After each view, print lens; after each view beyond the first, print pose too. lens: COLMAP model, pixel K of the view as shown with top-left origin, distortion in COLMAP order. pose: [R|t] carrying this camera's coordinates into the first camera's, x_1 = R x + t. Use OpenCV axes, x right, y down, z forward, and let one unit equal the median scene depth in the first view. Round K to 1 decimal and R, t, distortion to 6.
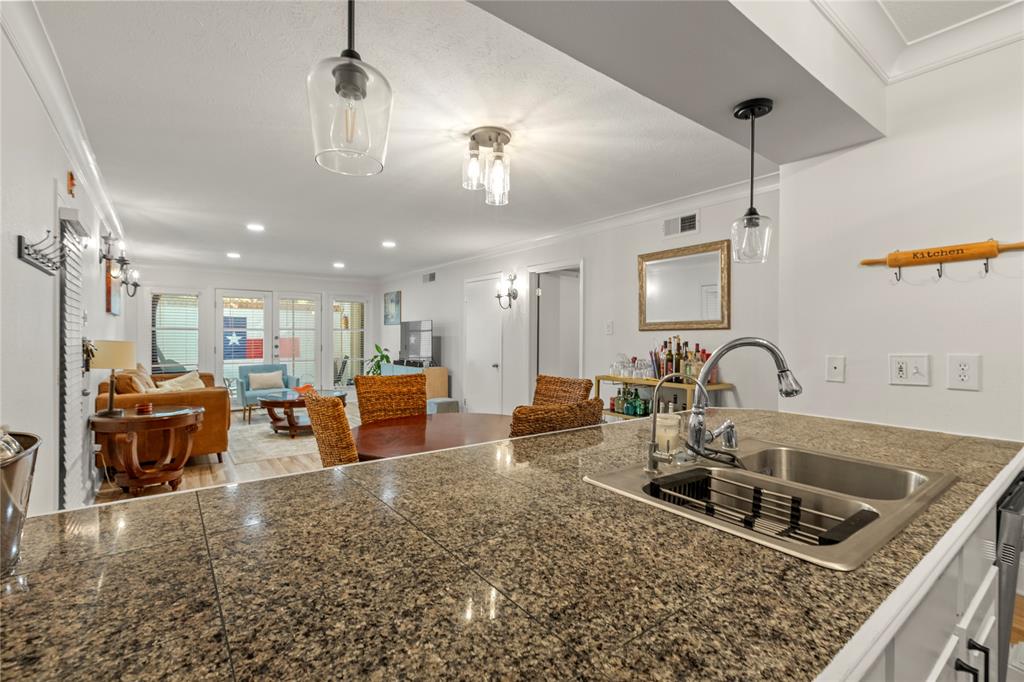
lens RADIAL K [[452.4, 0, 512.0], [0, 452.4, 341.0], [0, 0, 1]] dist [0.001782, 0.000165]
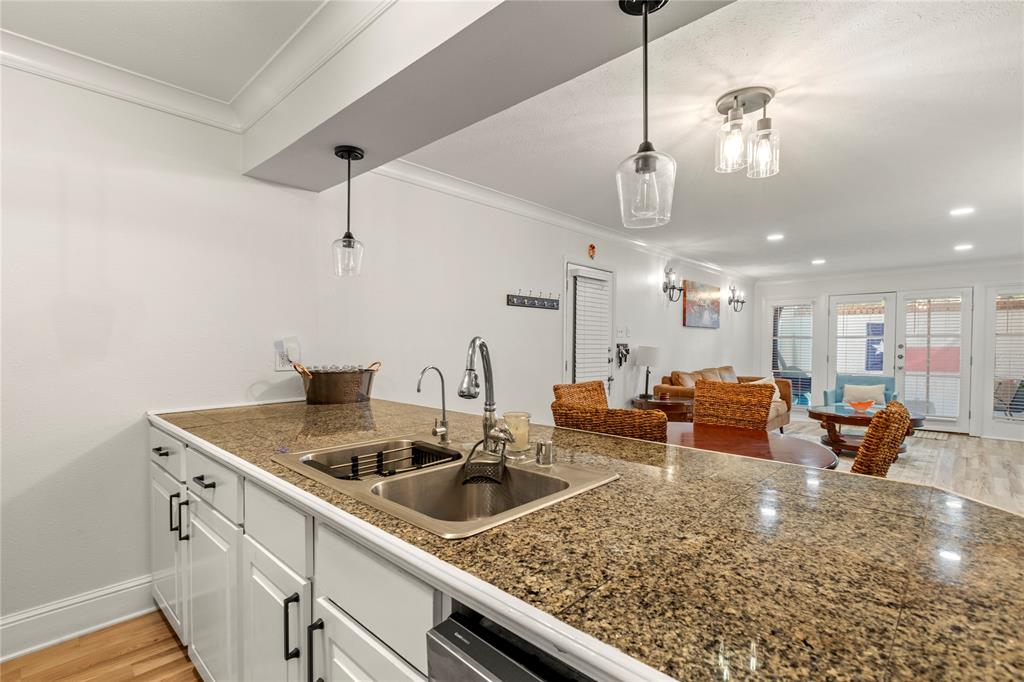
lens RADIAL K [[480.2, 0, 511.2], [0, 480.2, 352.6], [0, 0, 1]] dist [-0.000687, -0.000118]
pose [[0.162253, 0.013131, -0.986662, 0.584296], [-0.011056, 0.999873, 0.011489, 0.005647], [0.986687, 0.009044, 0.162377, 0.335944]]
